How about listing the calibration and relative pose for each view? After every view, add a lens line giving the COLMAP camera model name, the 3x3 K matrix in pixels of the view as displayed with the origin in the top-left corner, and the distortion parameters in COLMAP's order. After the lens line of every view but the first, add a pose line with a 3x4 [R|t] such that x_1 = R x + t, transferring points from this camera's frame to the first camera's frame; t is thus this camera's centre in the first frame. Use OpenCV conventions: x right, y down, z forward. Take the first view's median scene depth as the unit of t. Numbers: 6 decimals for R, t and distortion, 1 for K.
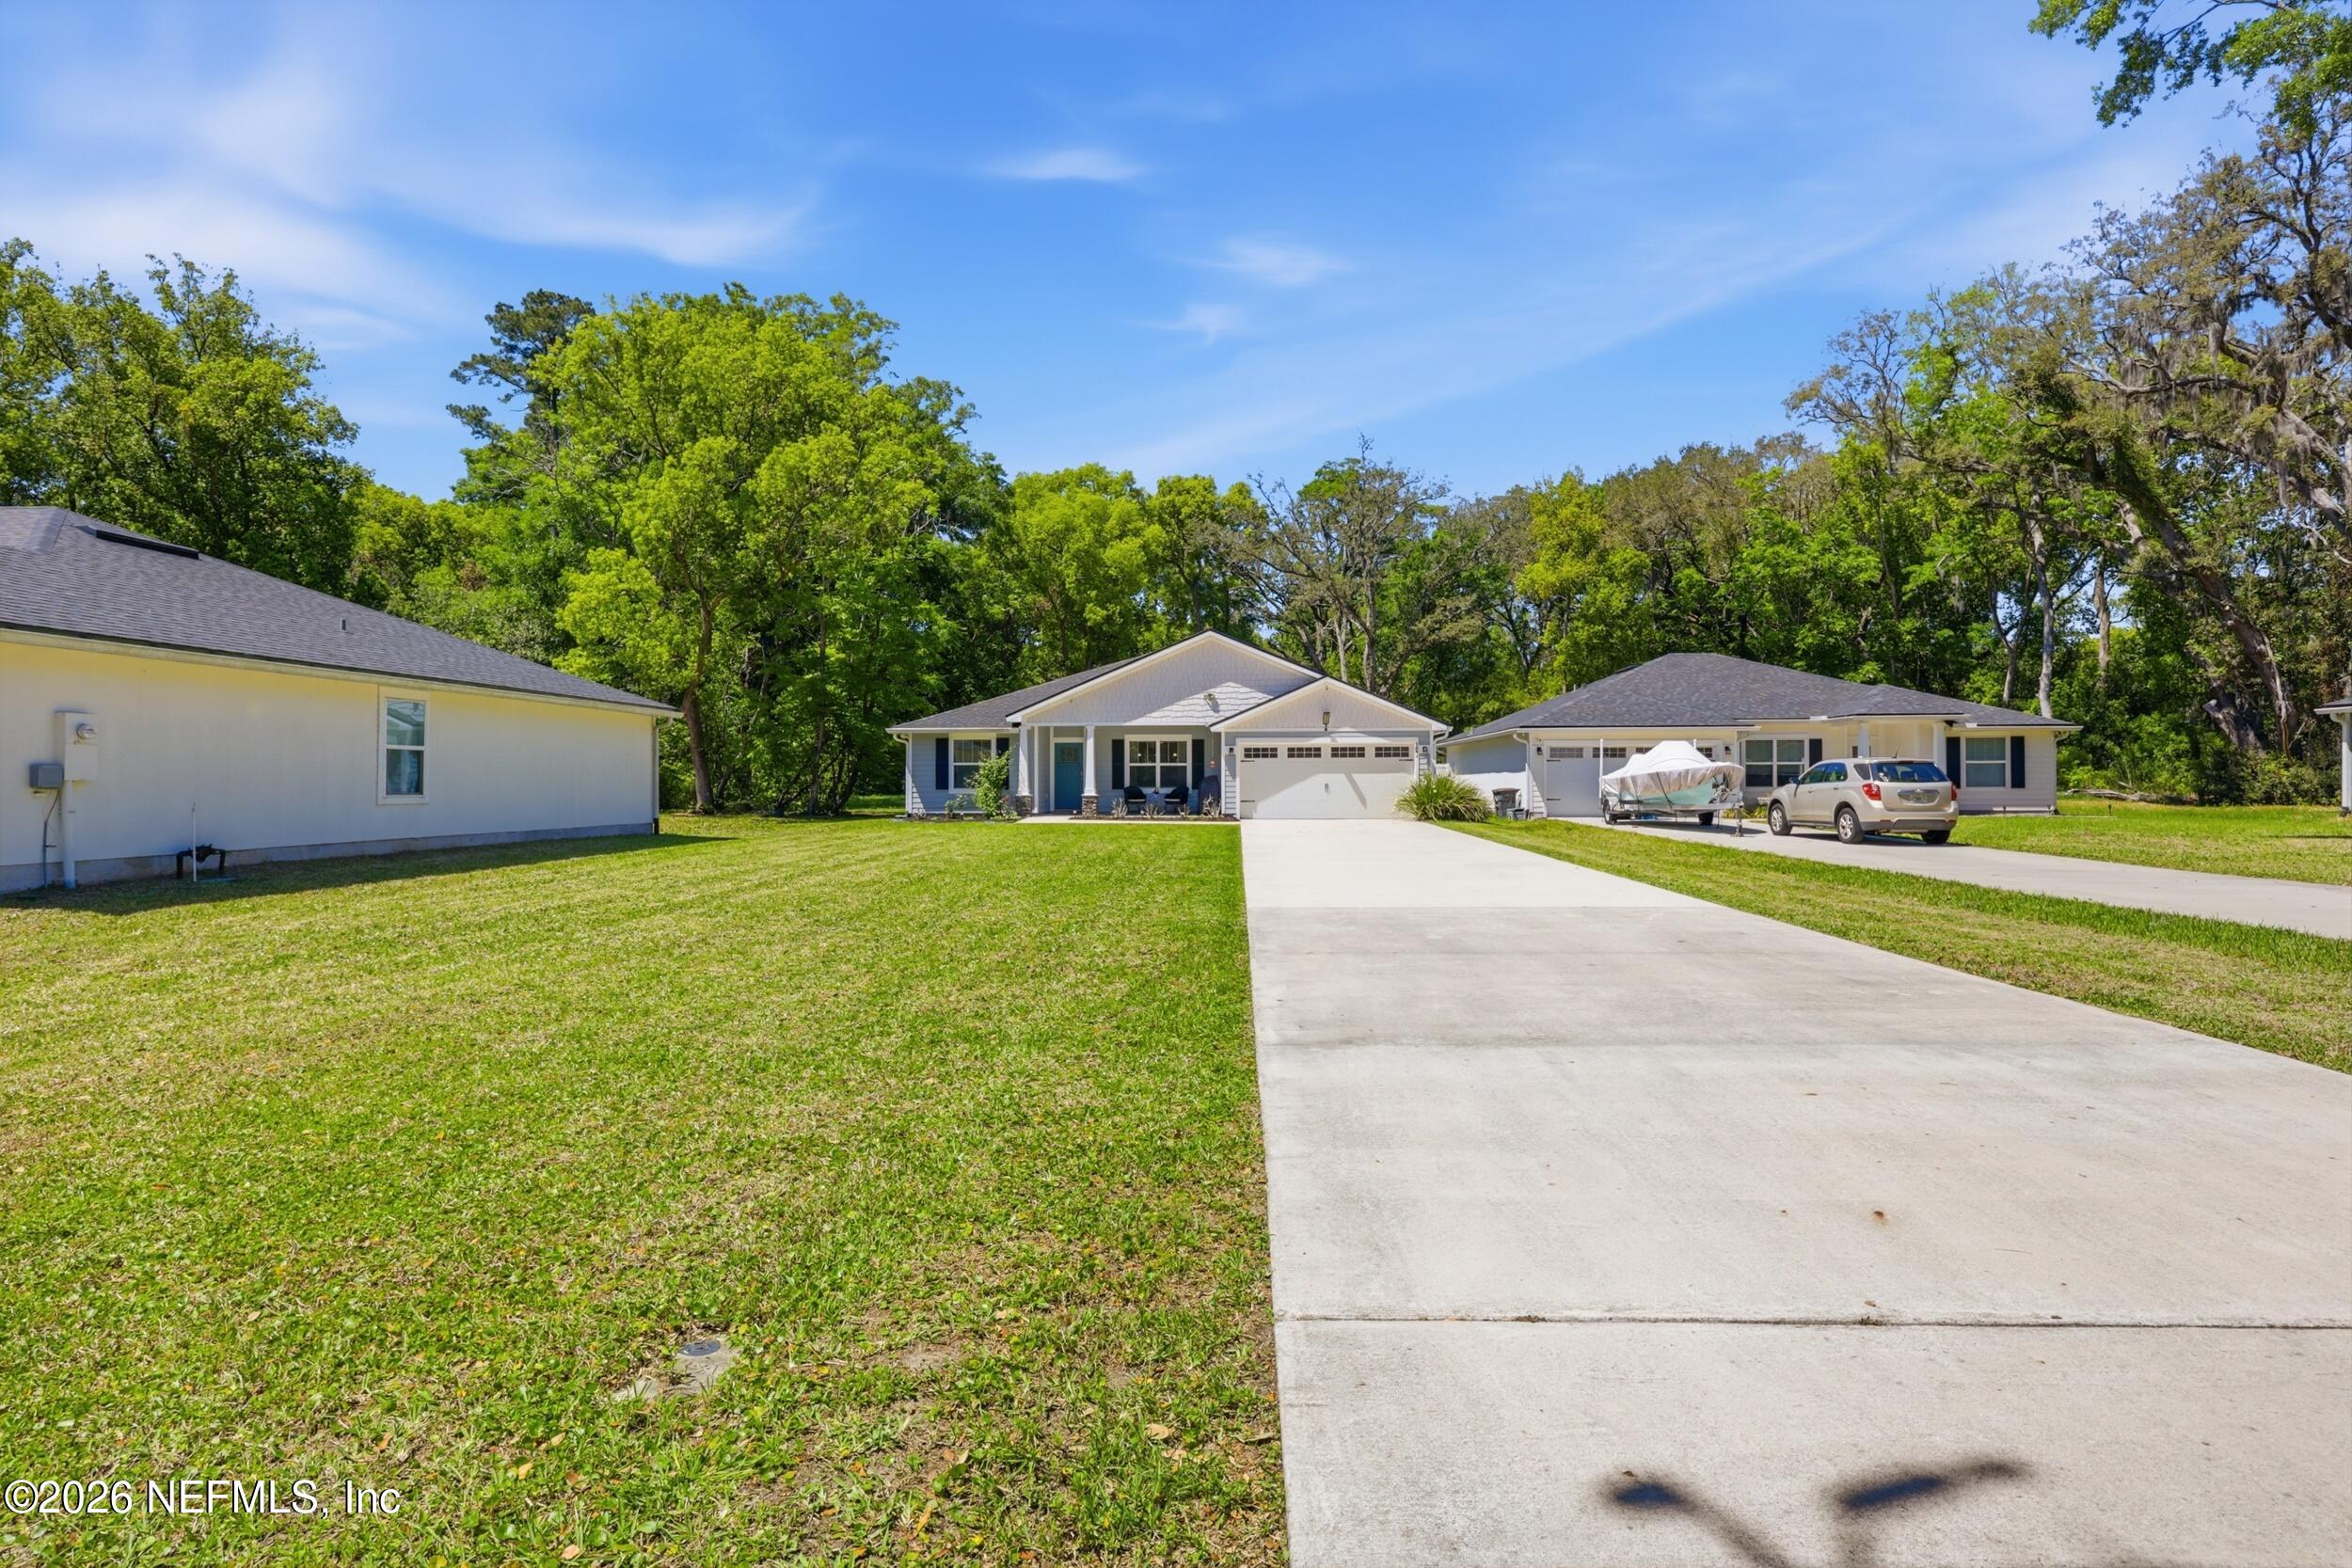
lens RADIAL K [[1145.1, 0, 1195.3], [0, 1145.1, 773.3], [0, 0, 1]] dist [-0.003616, 0.000147]
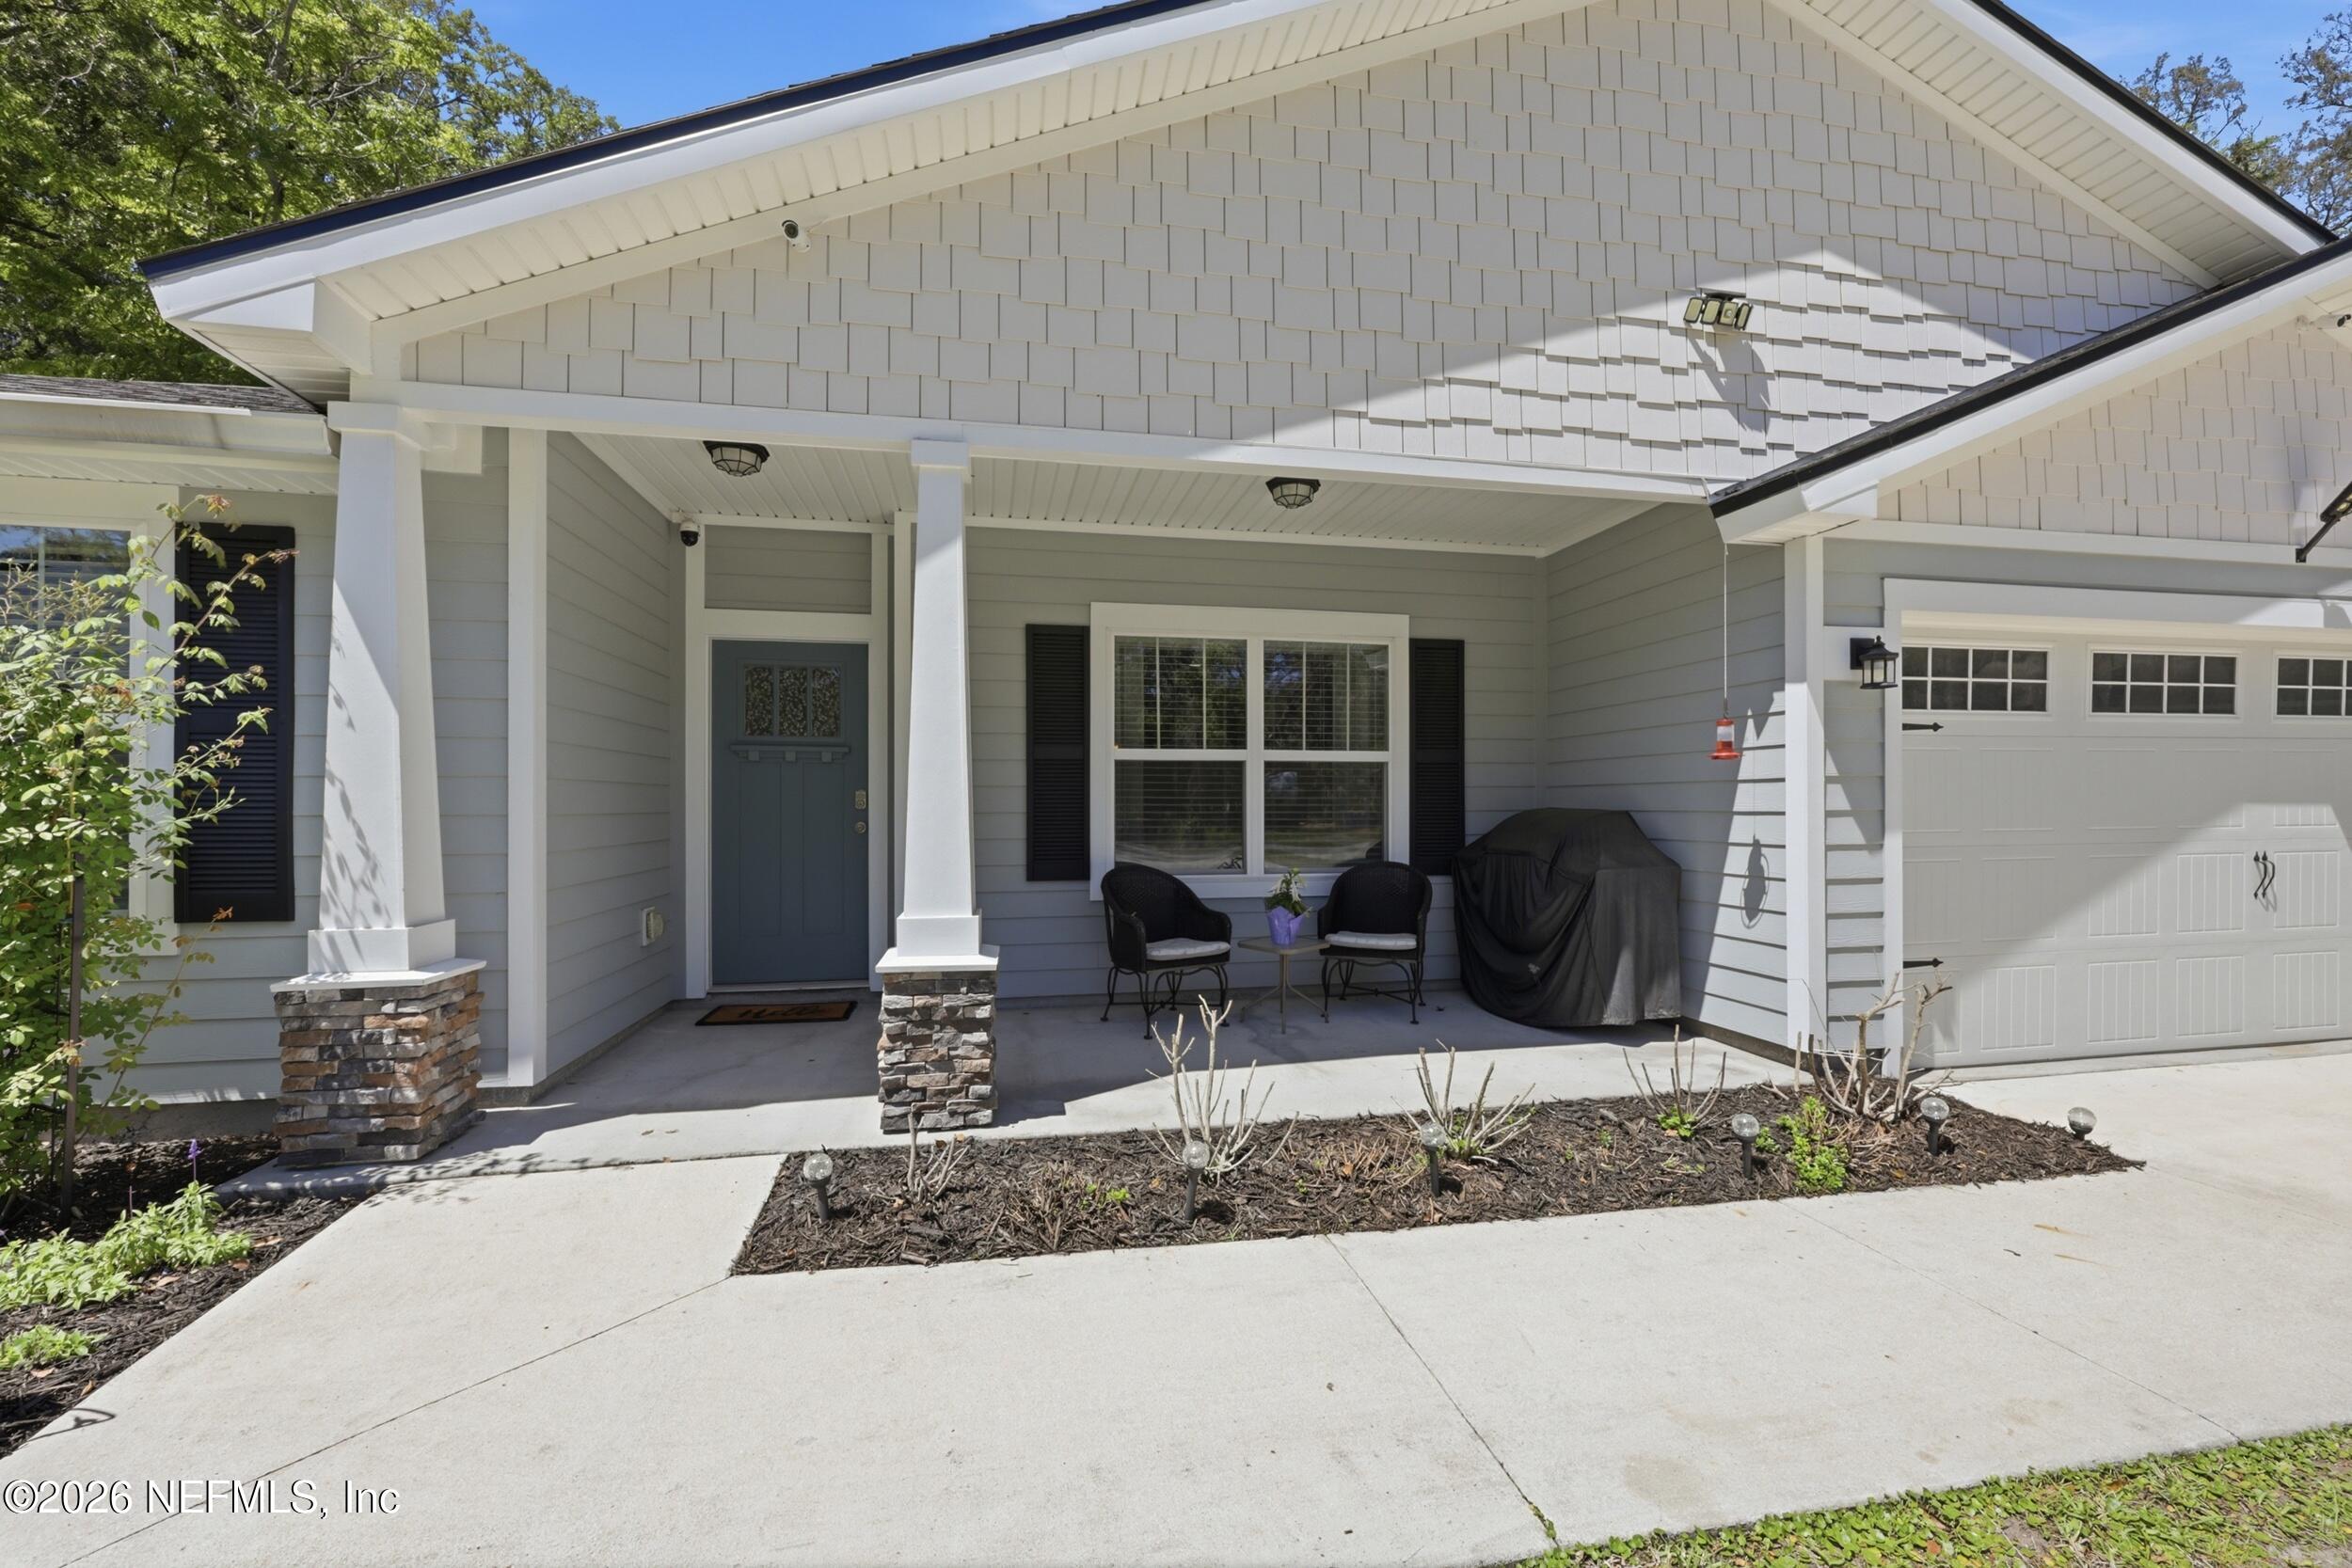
lens RADIAL K [[1007.8, 0, 1196.6], [0, 1007.8, 794.1], [0, 0, 1]] dist [-0.002857, 0.000895]
pose [[0.968243, 0.003919, 0.249979, -0.087846], [-0.000810, 0.999921, -0.012539, 0.001380], [-0.250009, 0.011939, 0.968170, 0.827691]]
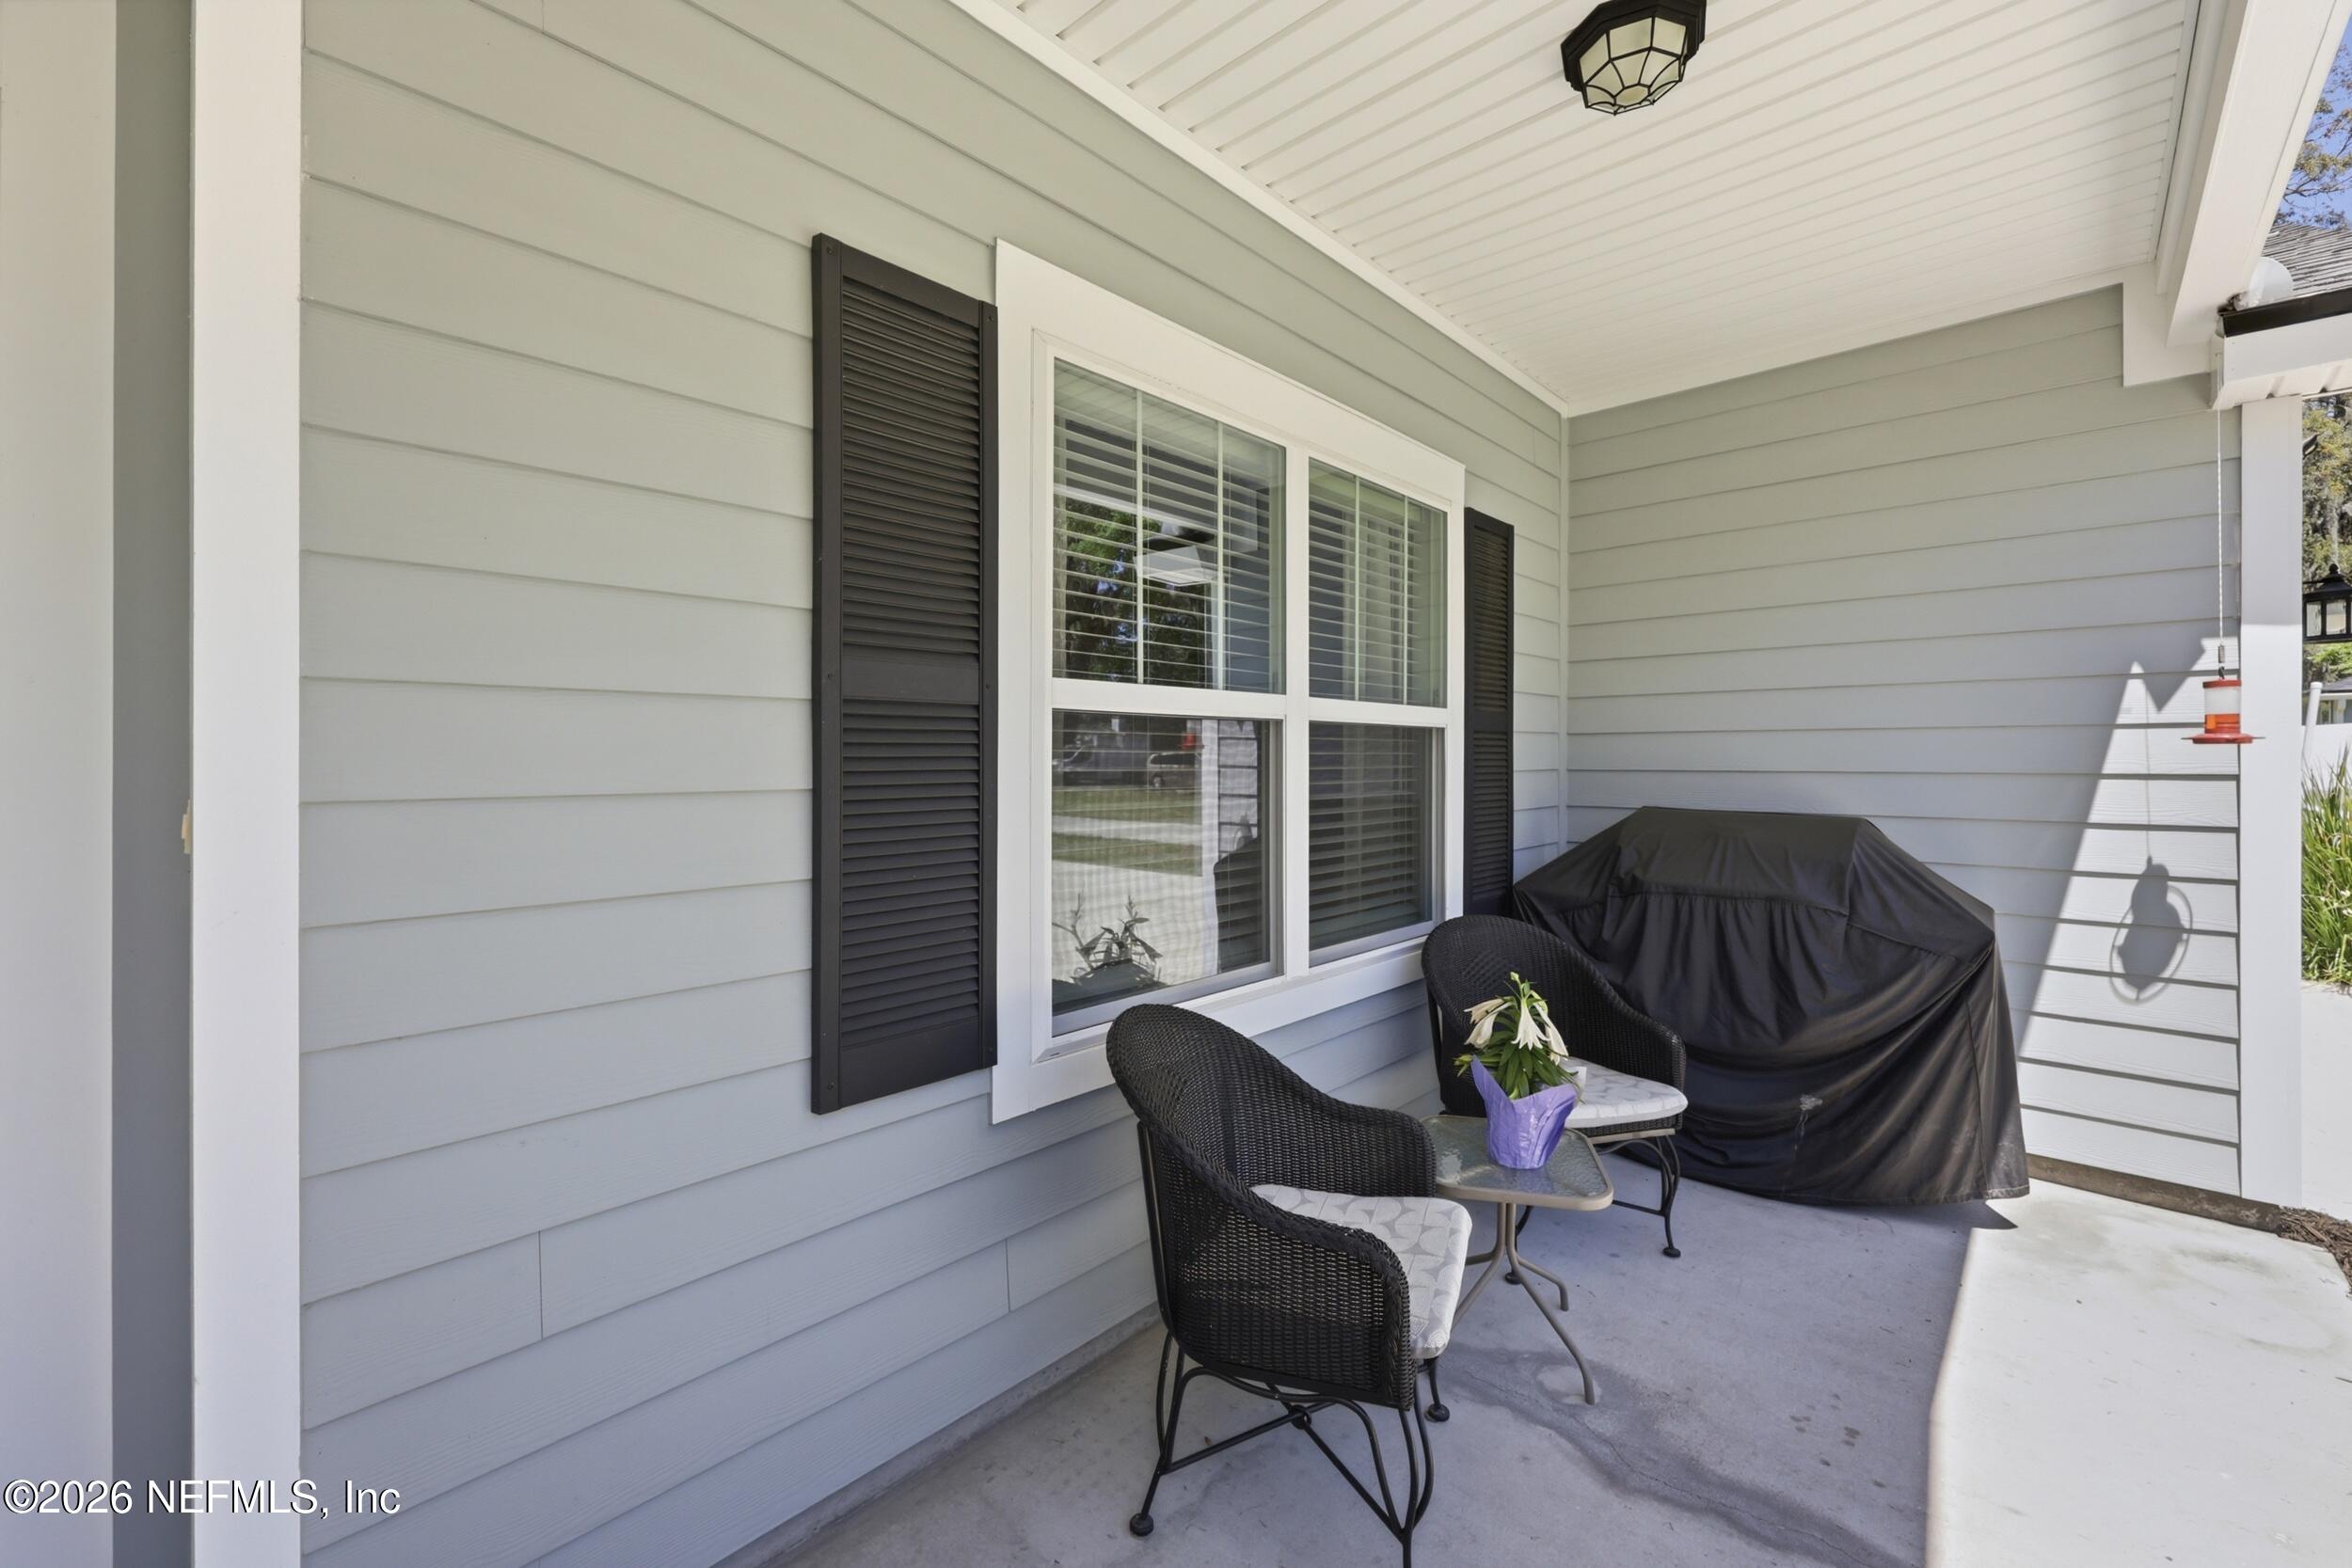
lens RADIAL K [[1007.8, 0, 1182.9], [0, 1007.8, 763.9], [0, 0, 1]] dist [-0.002857, 0.000895]
pose [[0.634160, -0.004271, 0.773190, -0.101032], [-0.001604, 0.999975, 0.006839, -0.003890], [-0.773201, -0.005578, 0.634137, 0.955486]]
